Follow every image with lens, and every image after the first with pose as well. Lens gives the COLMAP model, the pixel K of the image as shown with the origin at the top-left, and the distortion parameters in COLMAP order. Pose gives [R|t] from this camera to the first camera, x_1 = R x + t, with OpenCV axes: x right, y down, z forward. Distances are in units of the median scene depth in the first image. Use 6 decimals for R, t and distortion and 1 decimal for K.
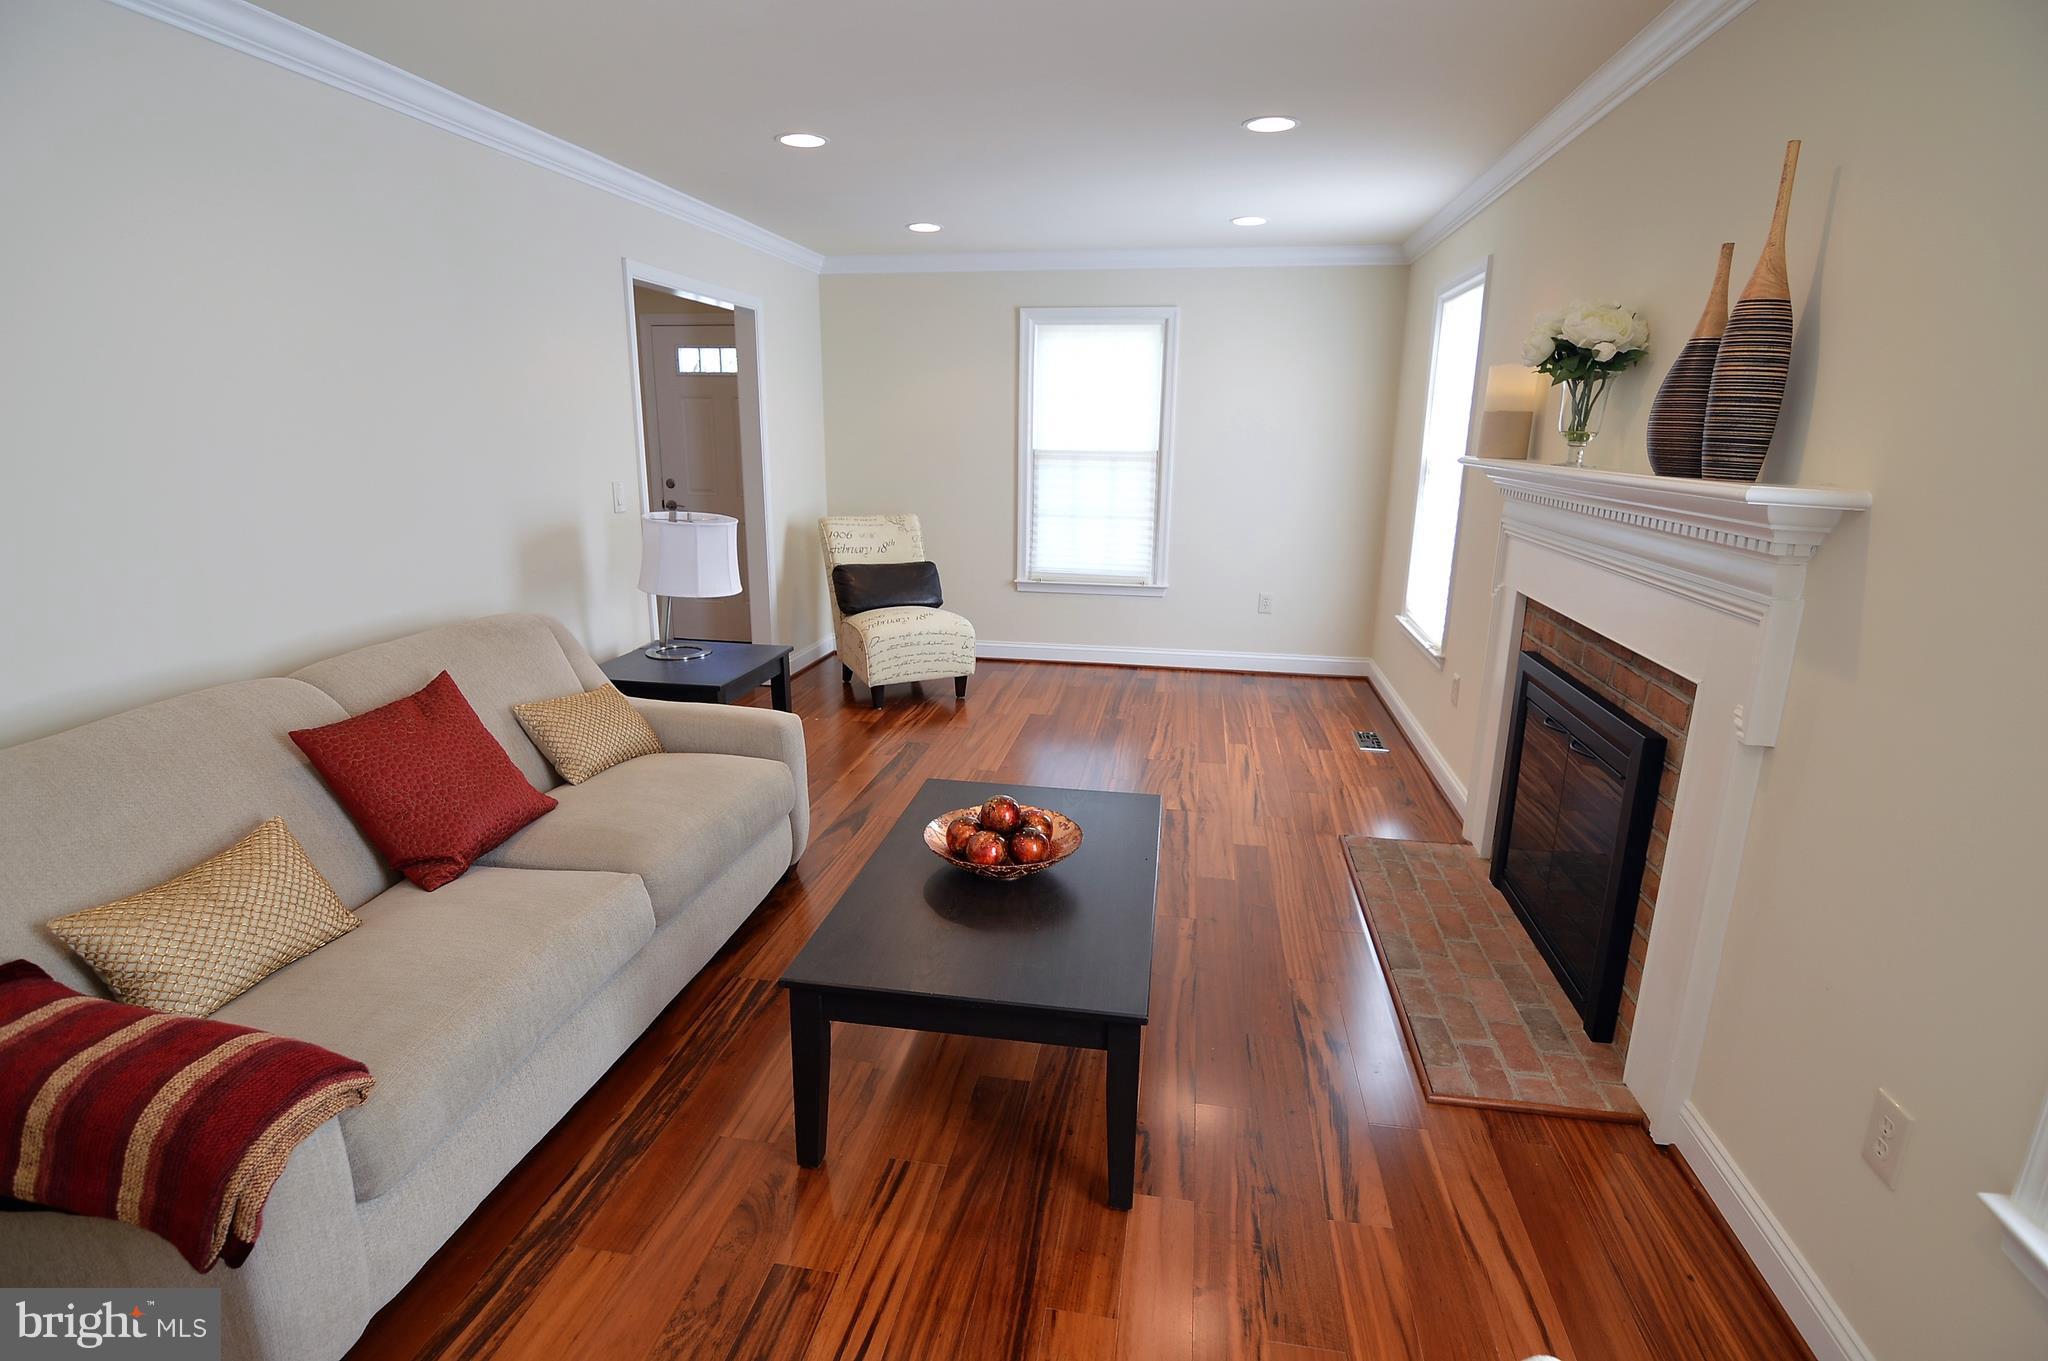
lens RADIAL K [[1008.5, 0, 1021.7], [0, 1008.5, 684.6], [0, 0, 1]] dist [-0.014884, -0.005551]
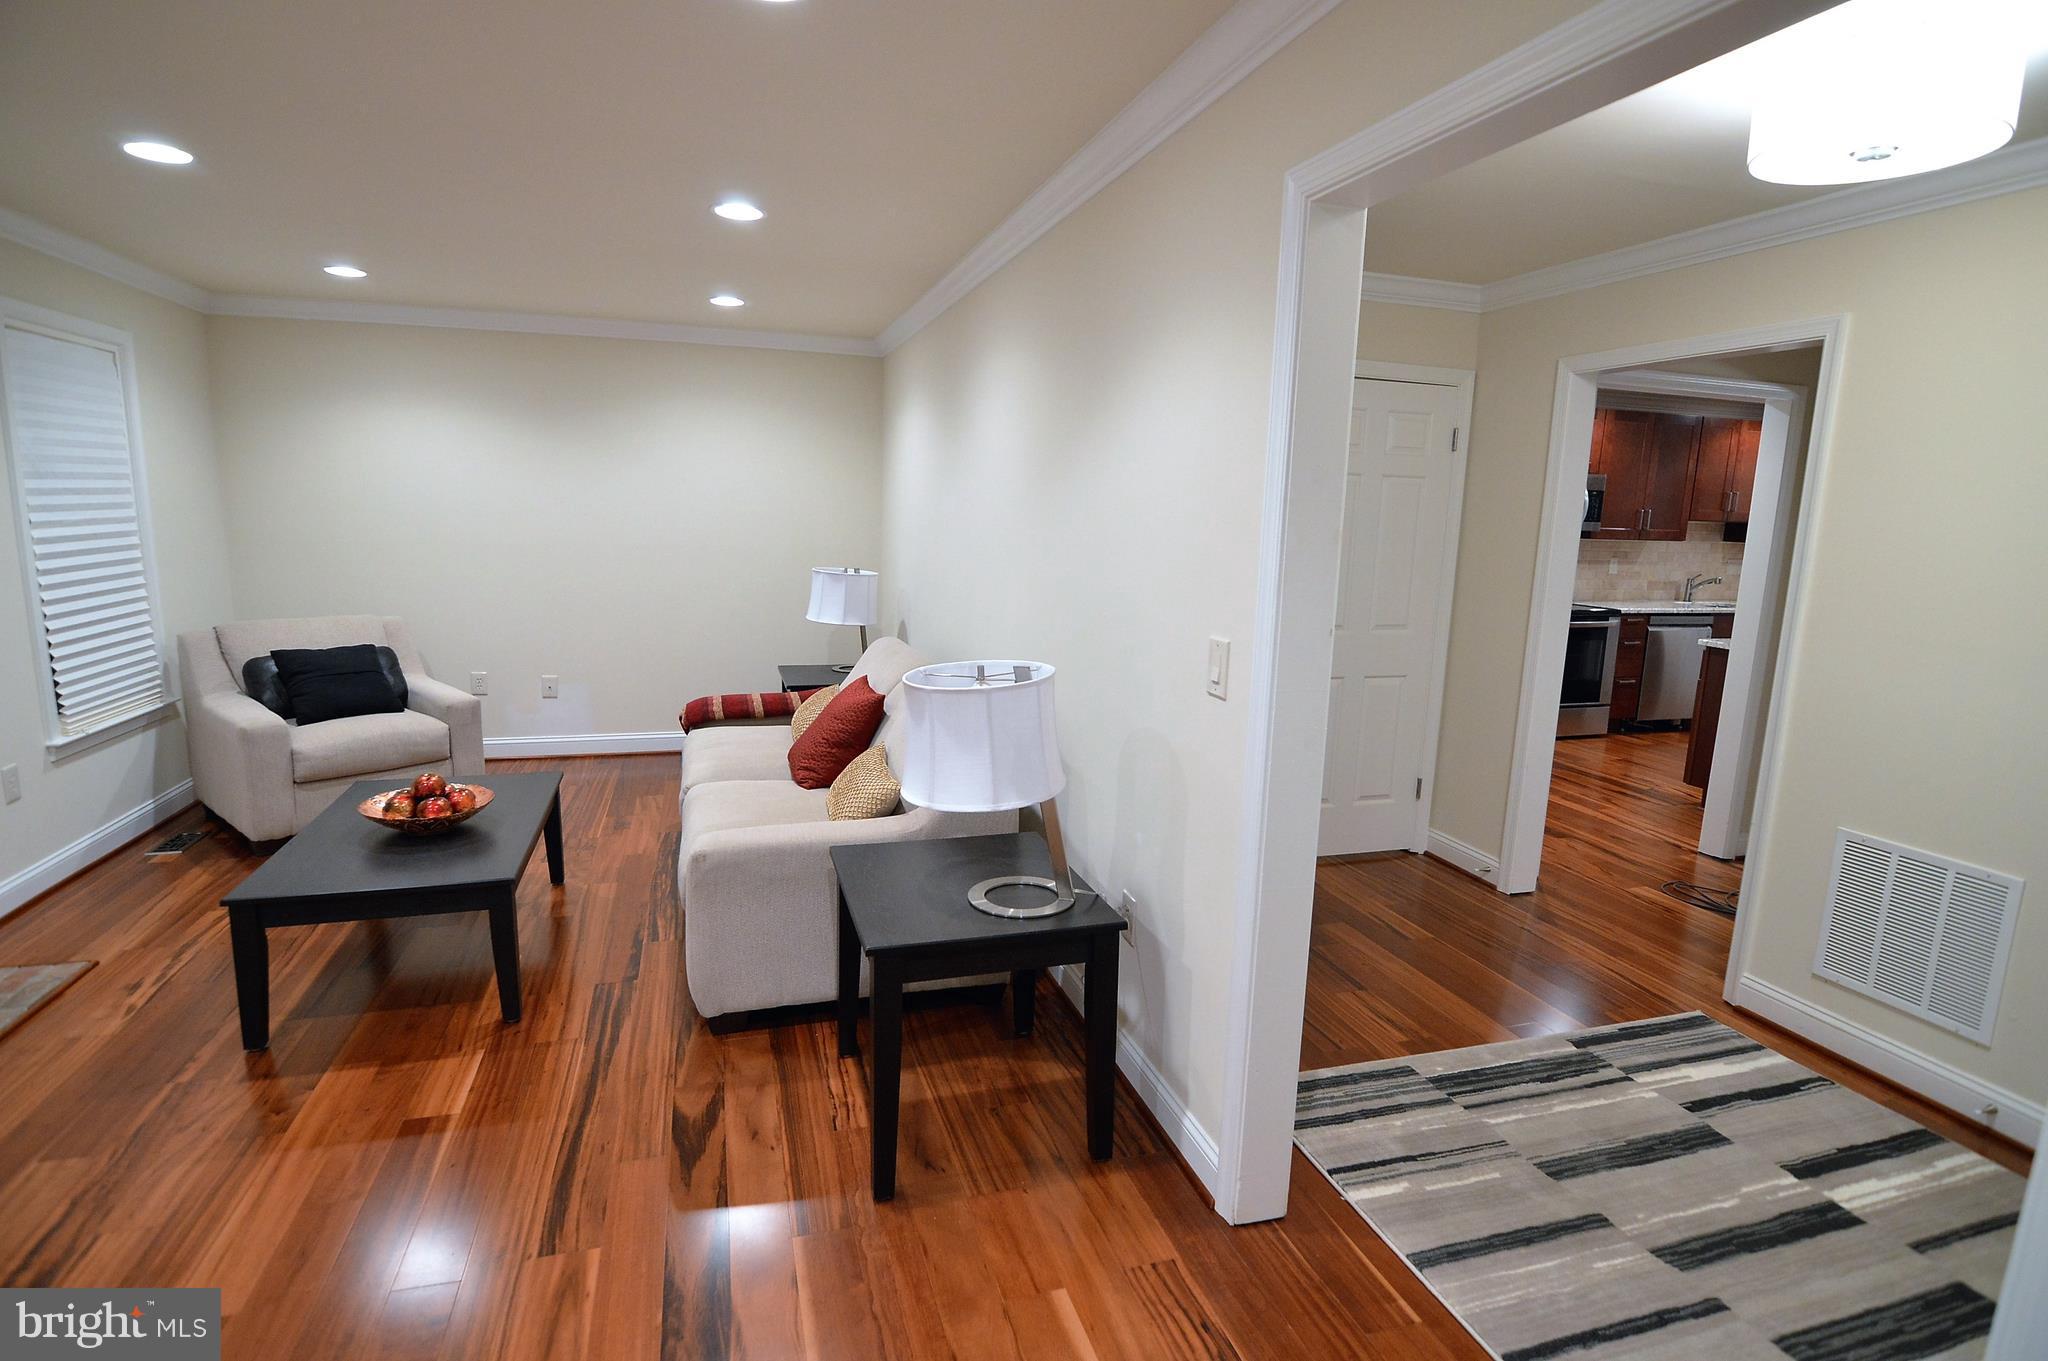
lens RADIAL K [[1008.5, 0, 1017.5], [0, 1008.5, 679.5], [0, 0, 1]] dist [-0.014884, -0.005551]
pose [[-0.893369, 0.037552, -0.447751, -0.109588], [-0.149166, 0.915200, 0.374377, -0.538892], [0.423841, 0.401246, -0.812010, 2.066226]]
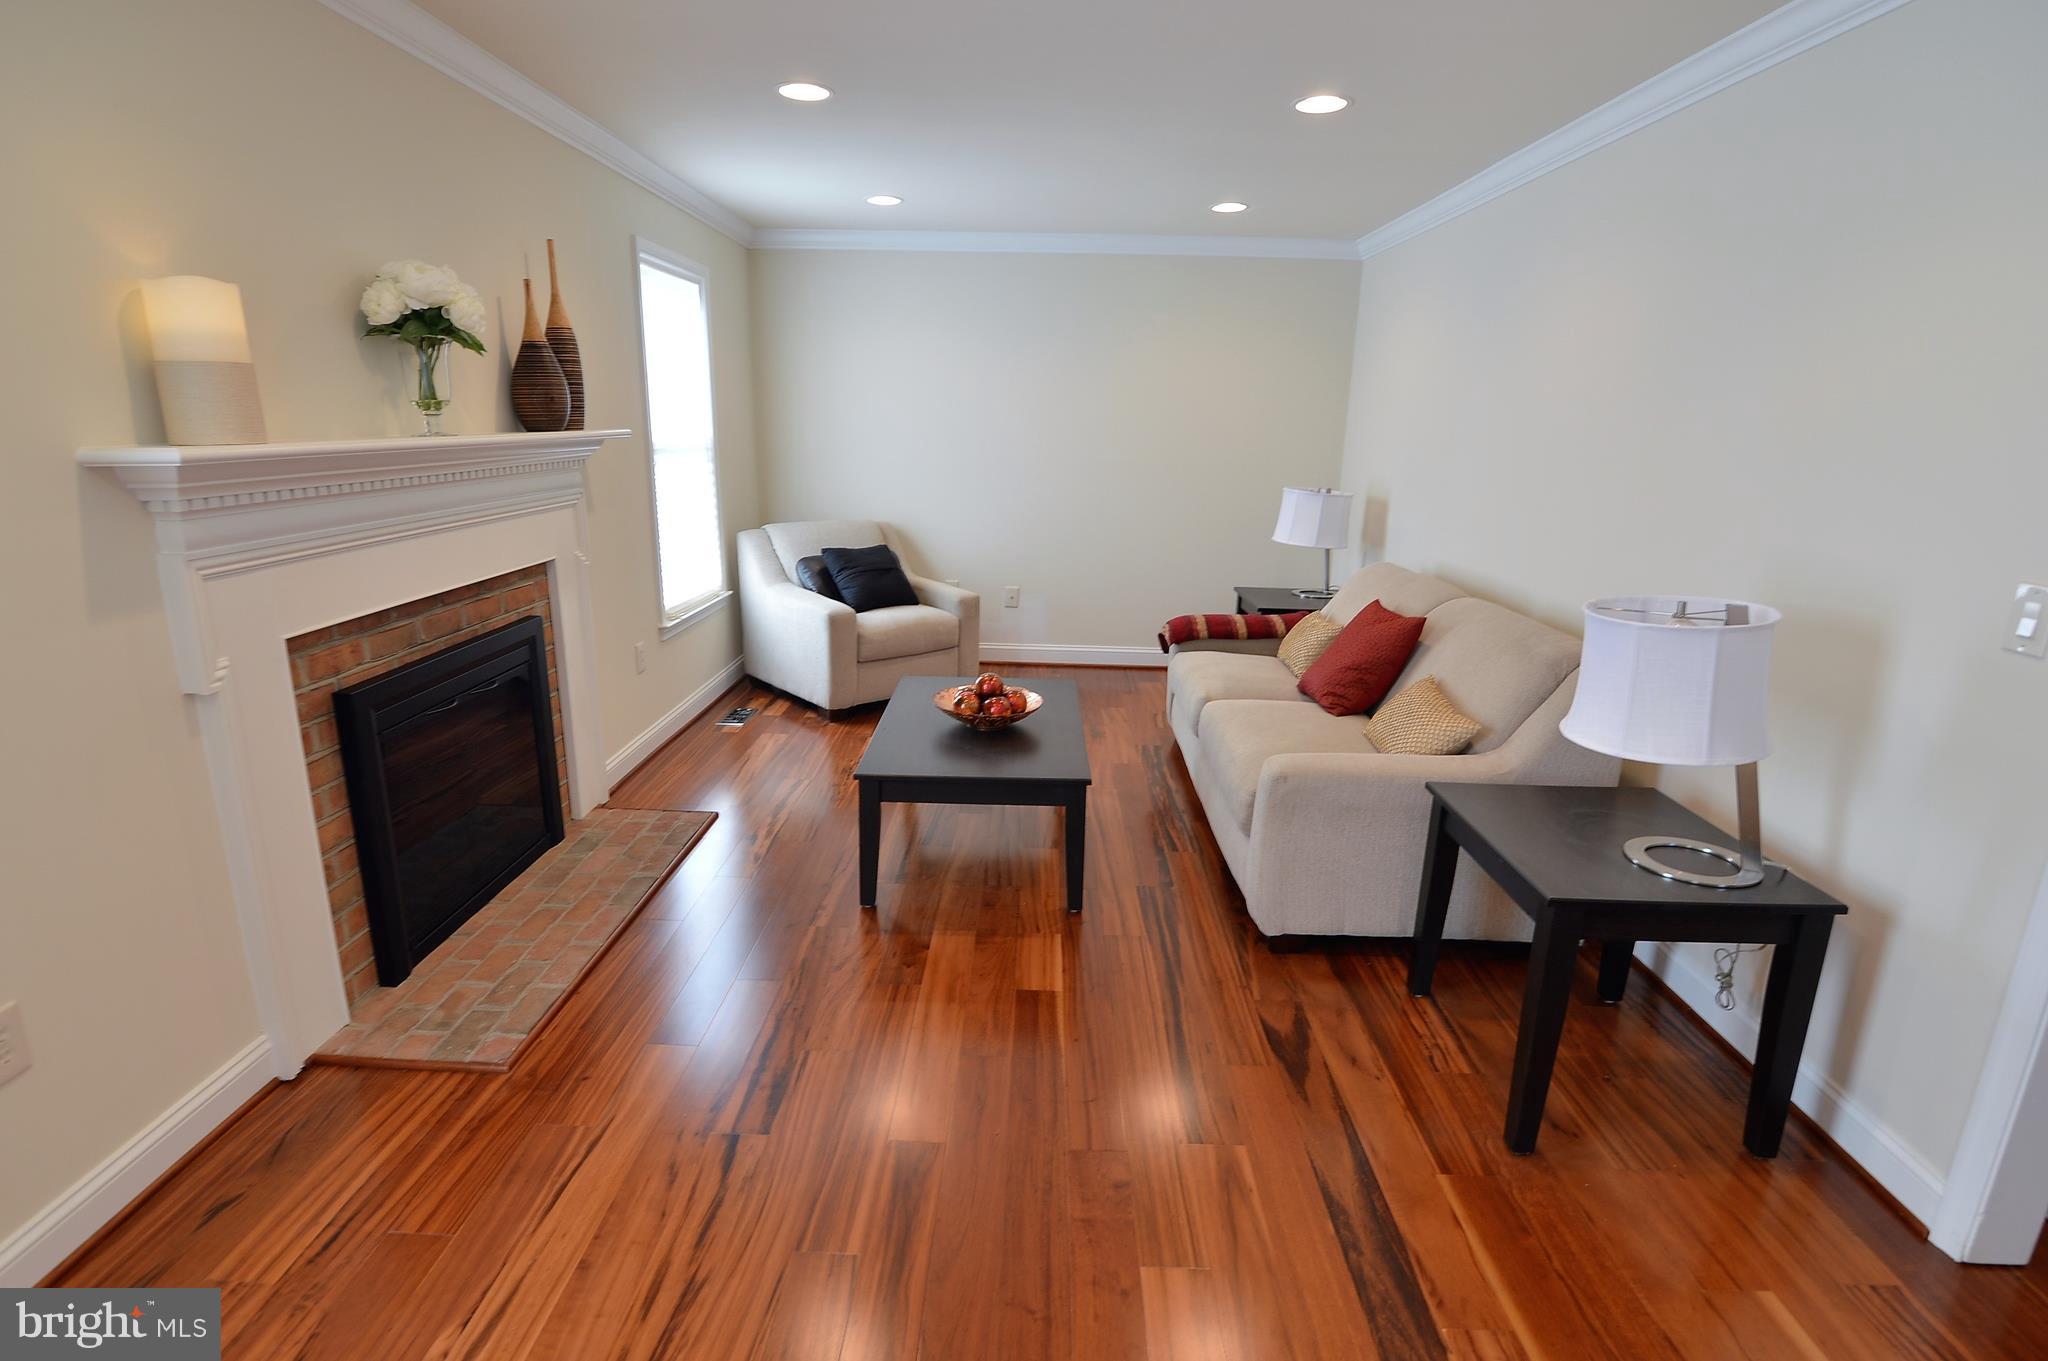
lens RADIAL K [[1008.5, 0, 1018.9], [0, 1008.5, 683.5], [0, 0, 1]] dist [-0.014884, -0.005551]
pose [[-0.988866, 0.000157, -0.148806, 0.135417], [-0.072320, 0.873452, 0.481510, -0.501586], [0.130051, 0.486910, -0.863716, 1.975999]]
